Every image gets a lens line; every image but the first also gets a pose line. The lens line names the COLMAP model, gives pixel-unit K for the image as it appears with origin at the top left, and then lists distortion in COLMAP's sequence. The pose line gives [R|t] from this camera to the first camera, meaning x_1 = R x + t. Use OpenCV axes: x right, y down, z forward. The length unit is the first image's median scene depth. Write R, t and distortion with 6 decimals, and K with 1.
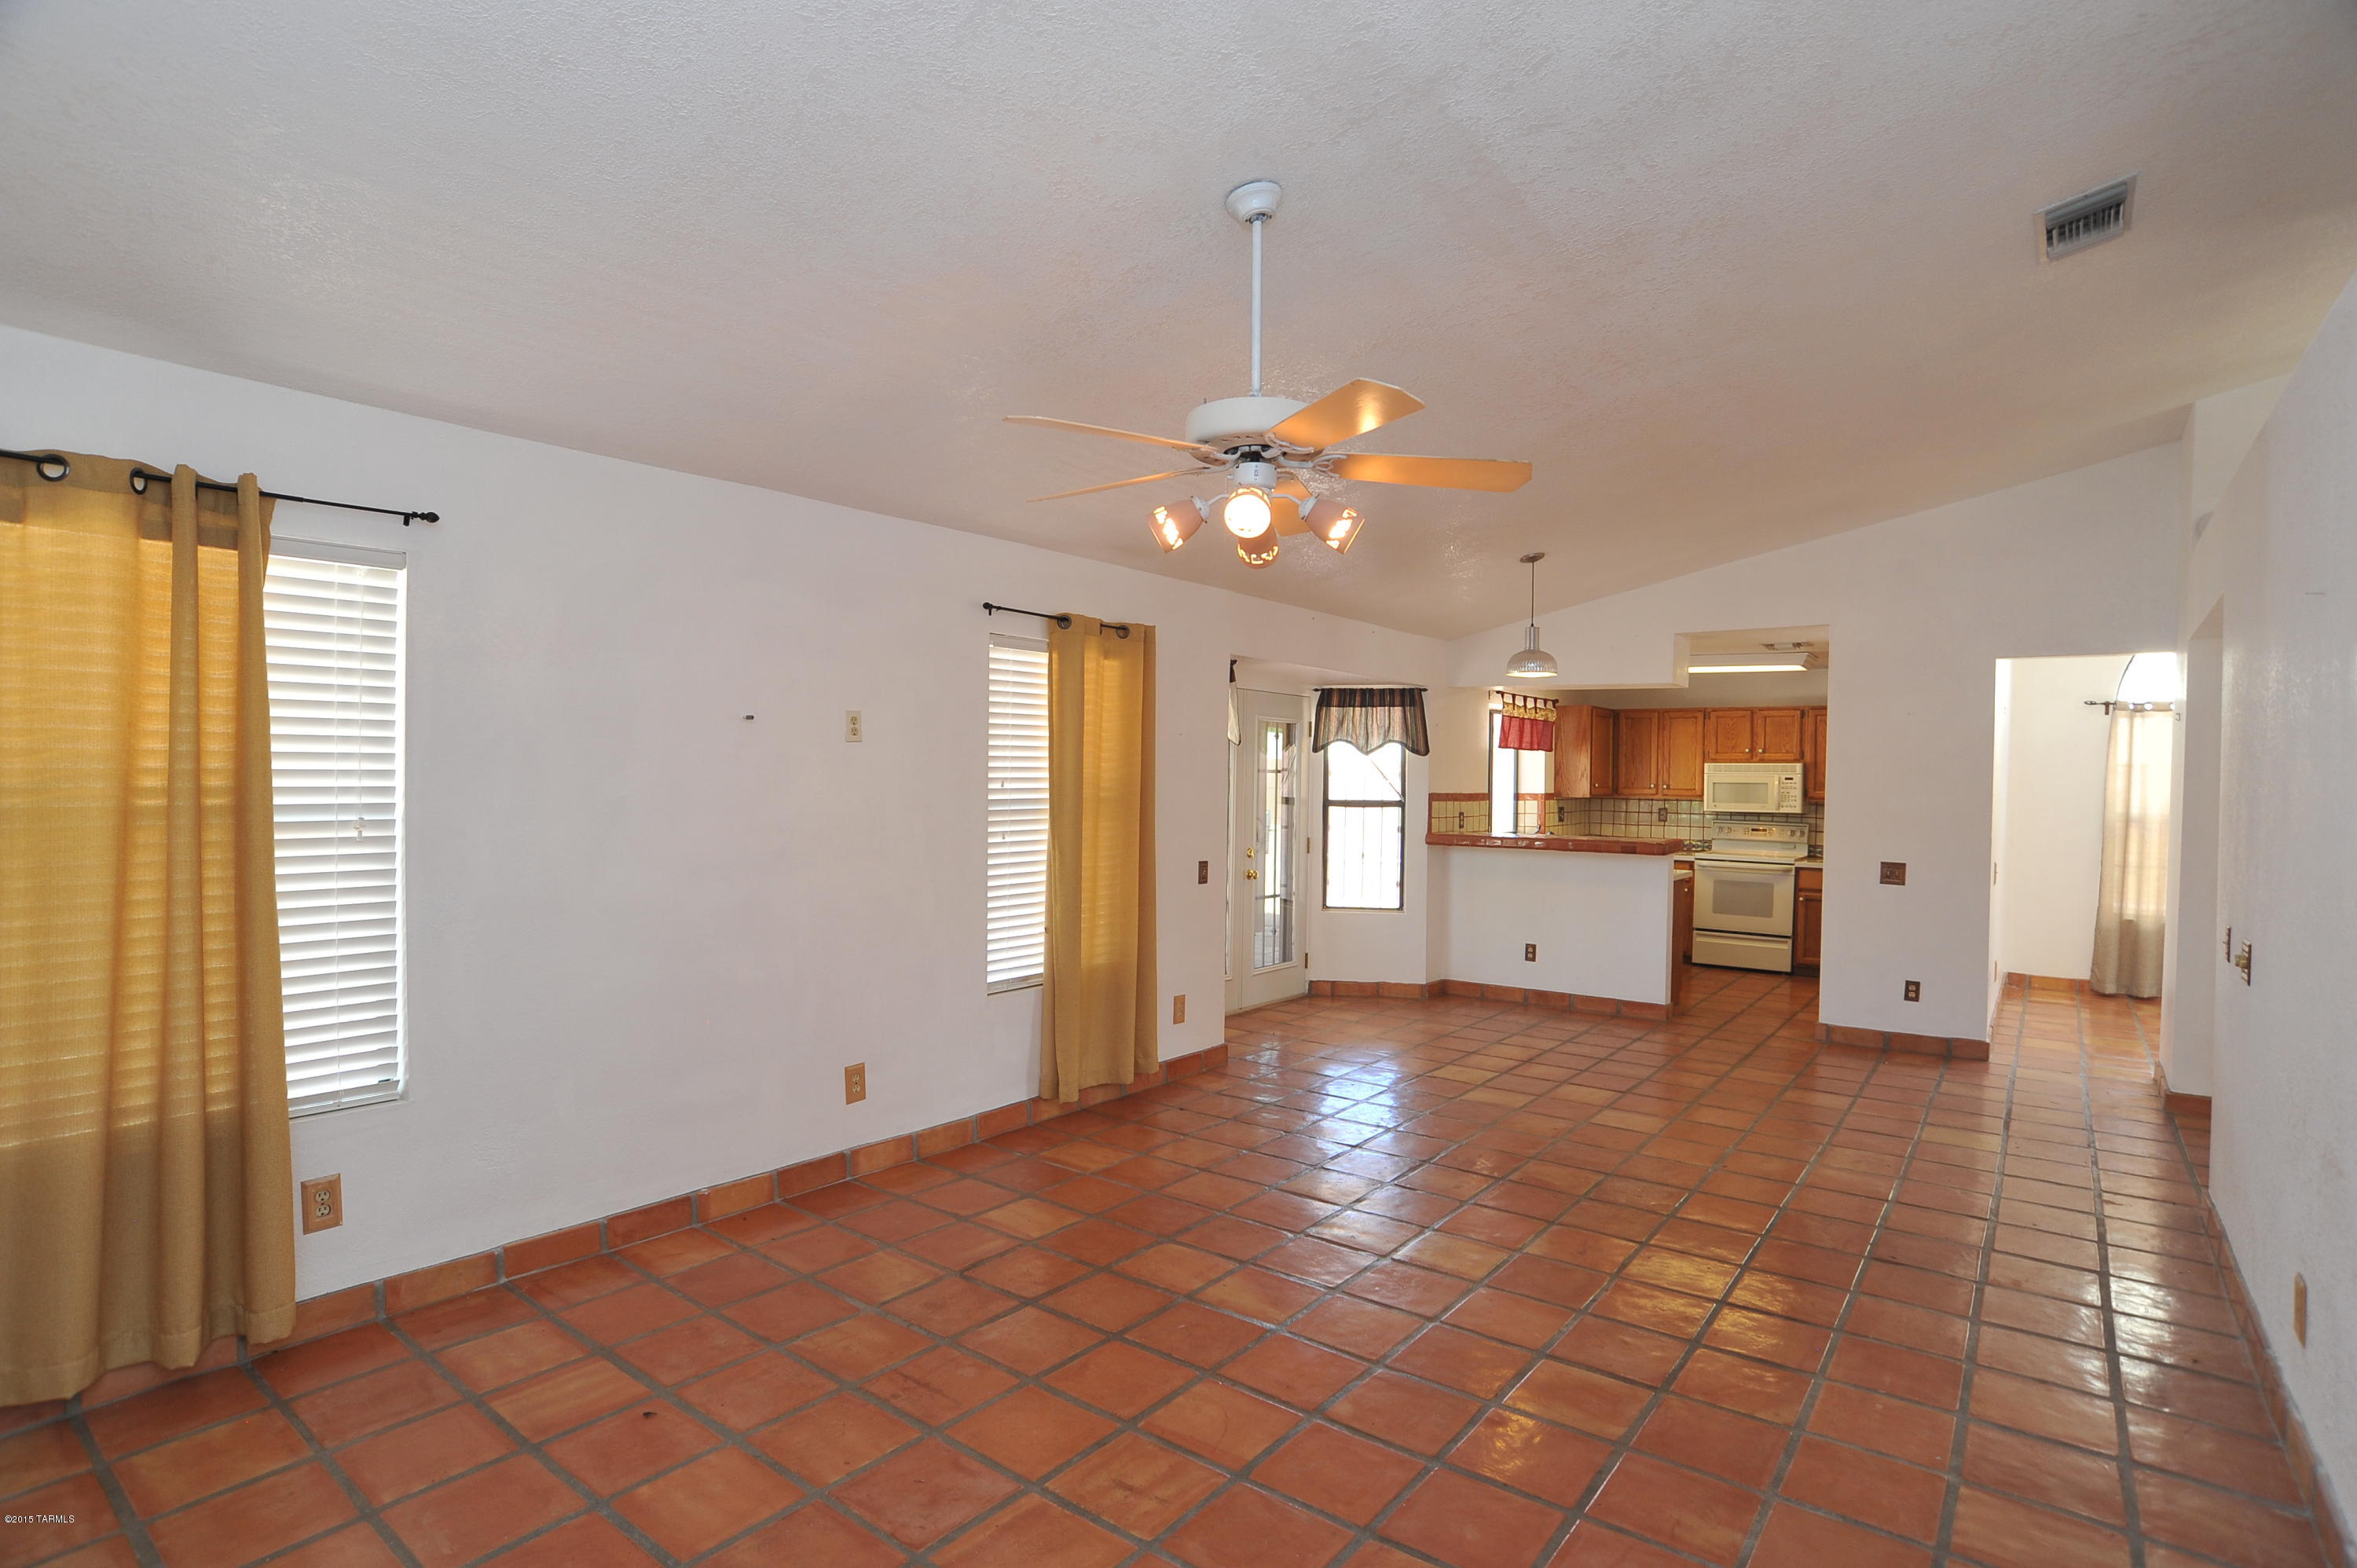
lens RADIAL K [[1190.3, 0, 1176.7], [0, 1190.3, 793.9], [0, 0, 1]] dist [-0.105129, 0.049262]
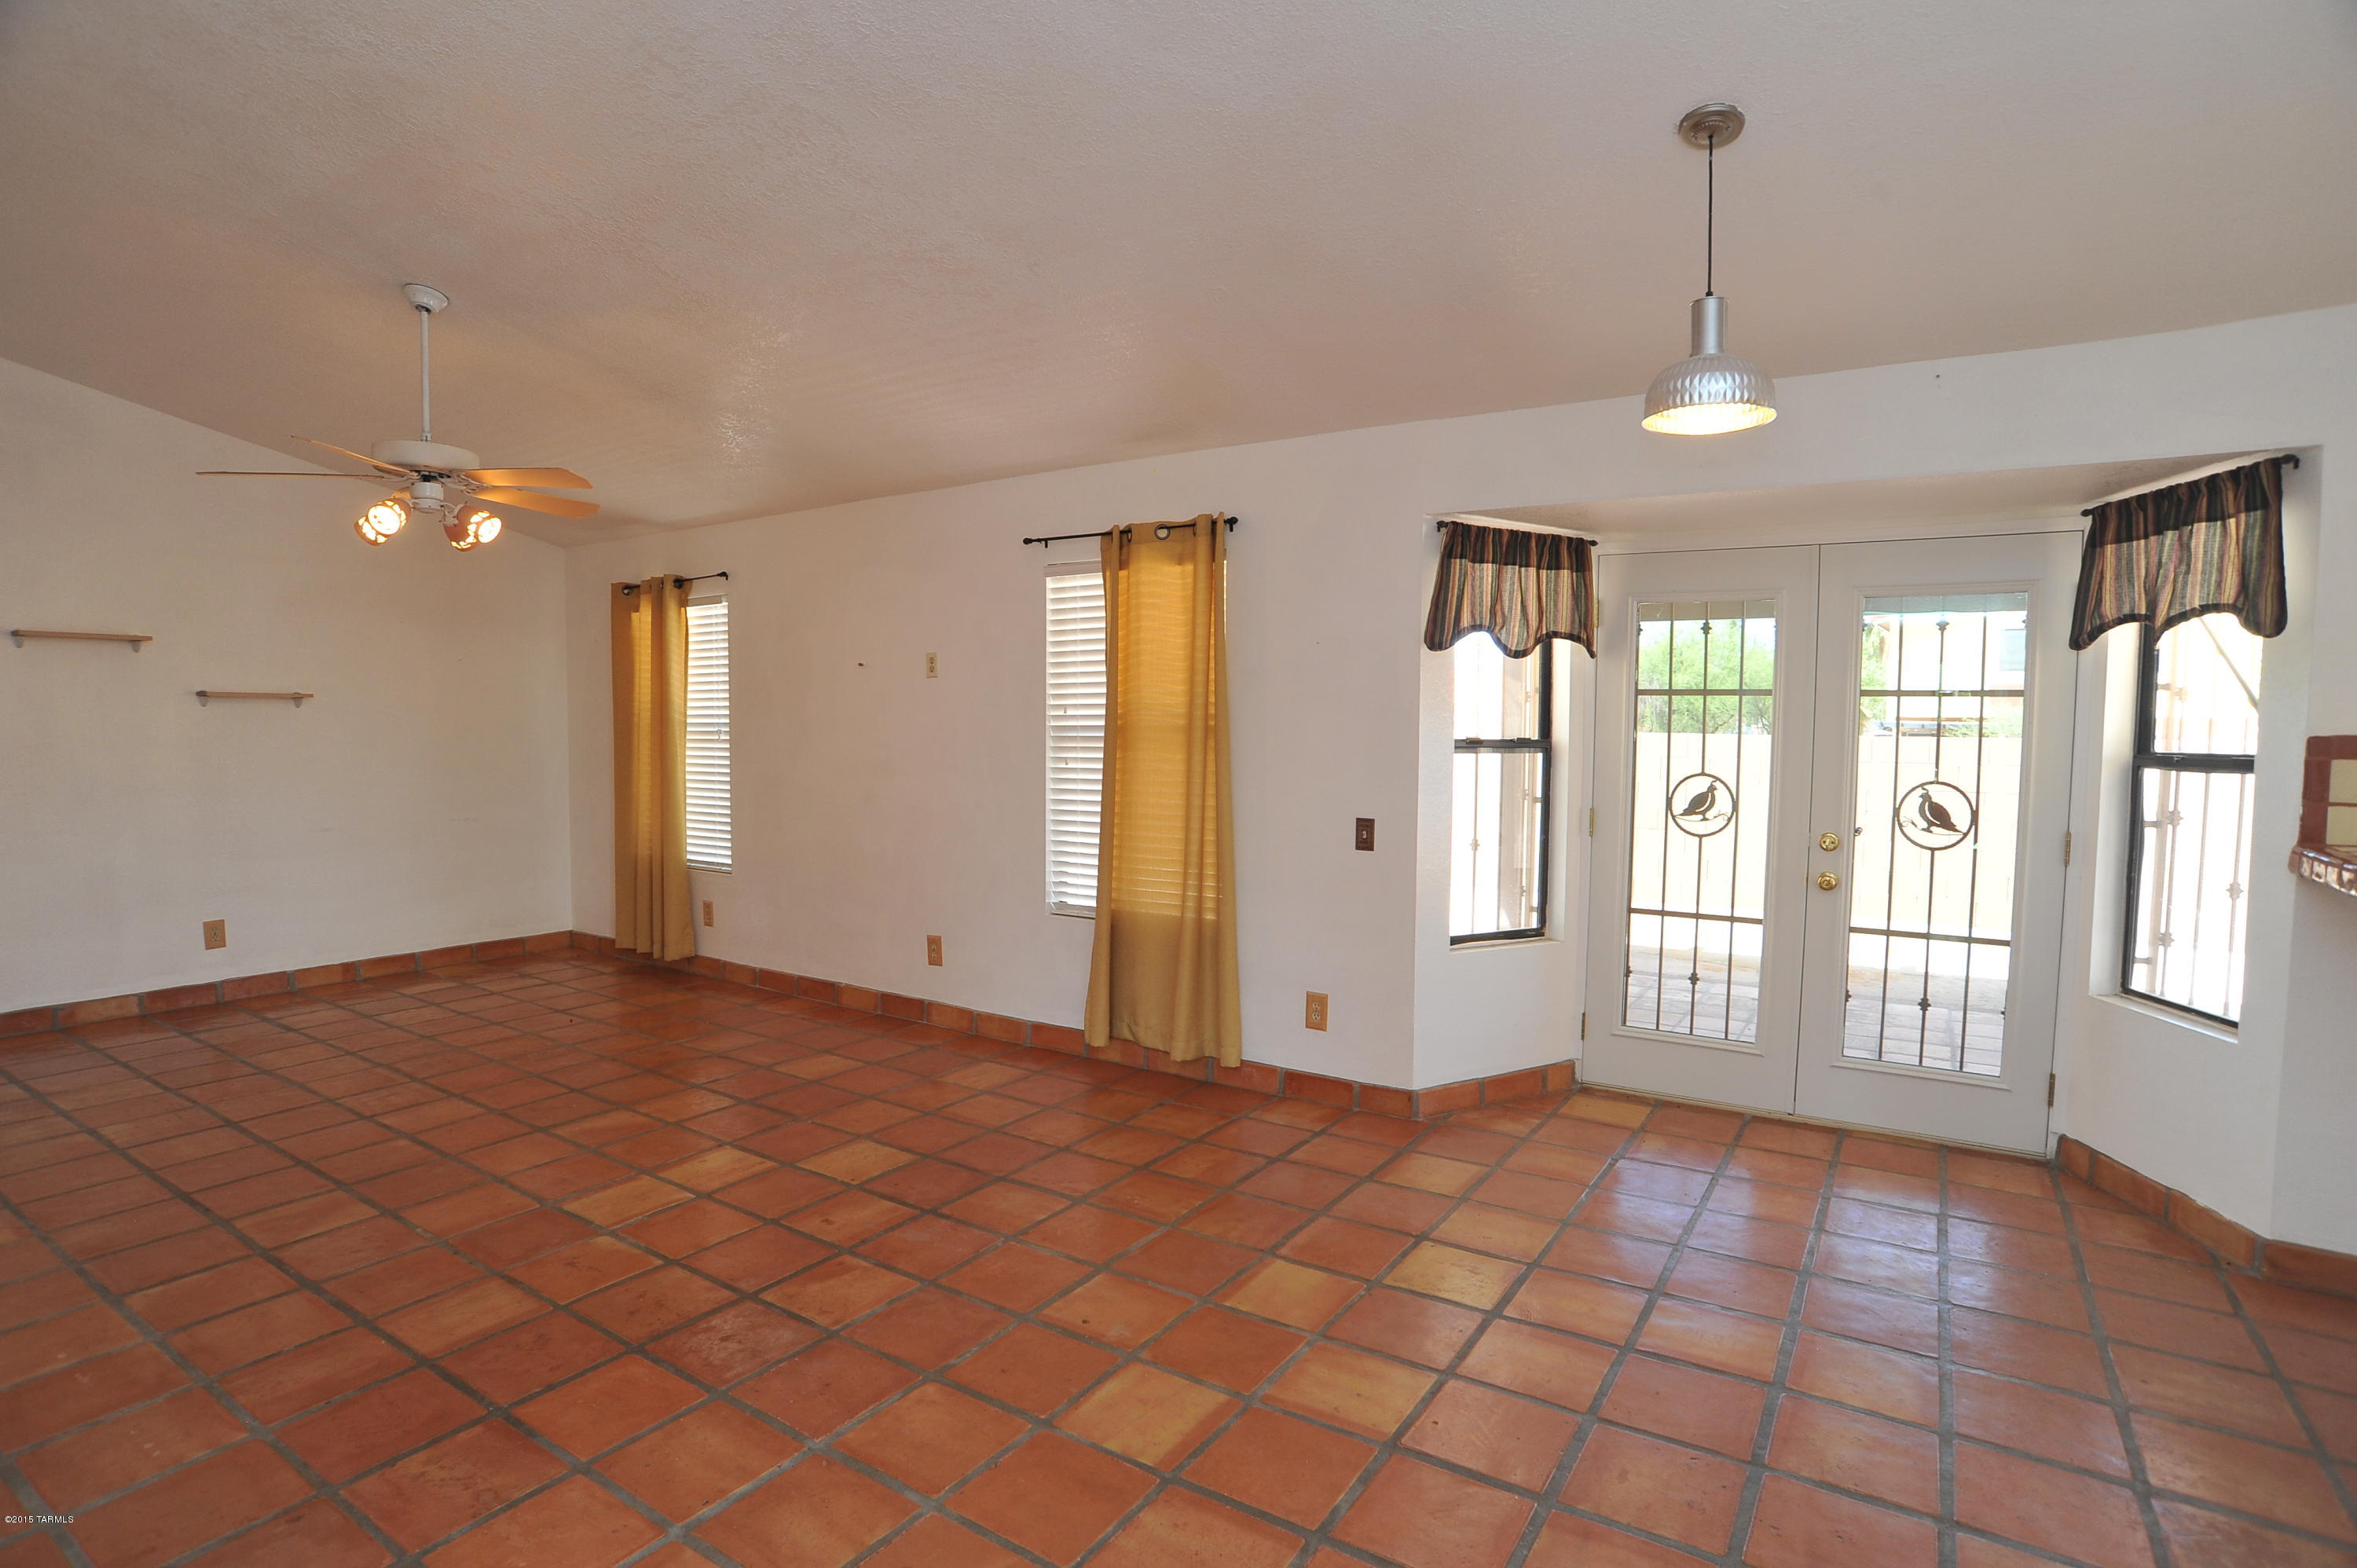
lens RADIAL K [[1190.3, 0, 1176.7], [0, 1190.3, 793.9], [0, 0, 1]] dist [-0.105129, 0.049262]
pose [[0.077130, 0.049353, -0.995799, 0.527021], [-0.020095, 0.998648, 0.047938, 0.007234], [0.996818, 0.016313, 0.078018, 0.611085]]
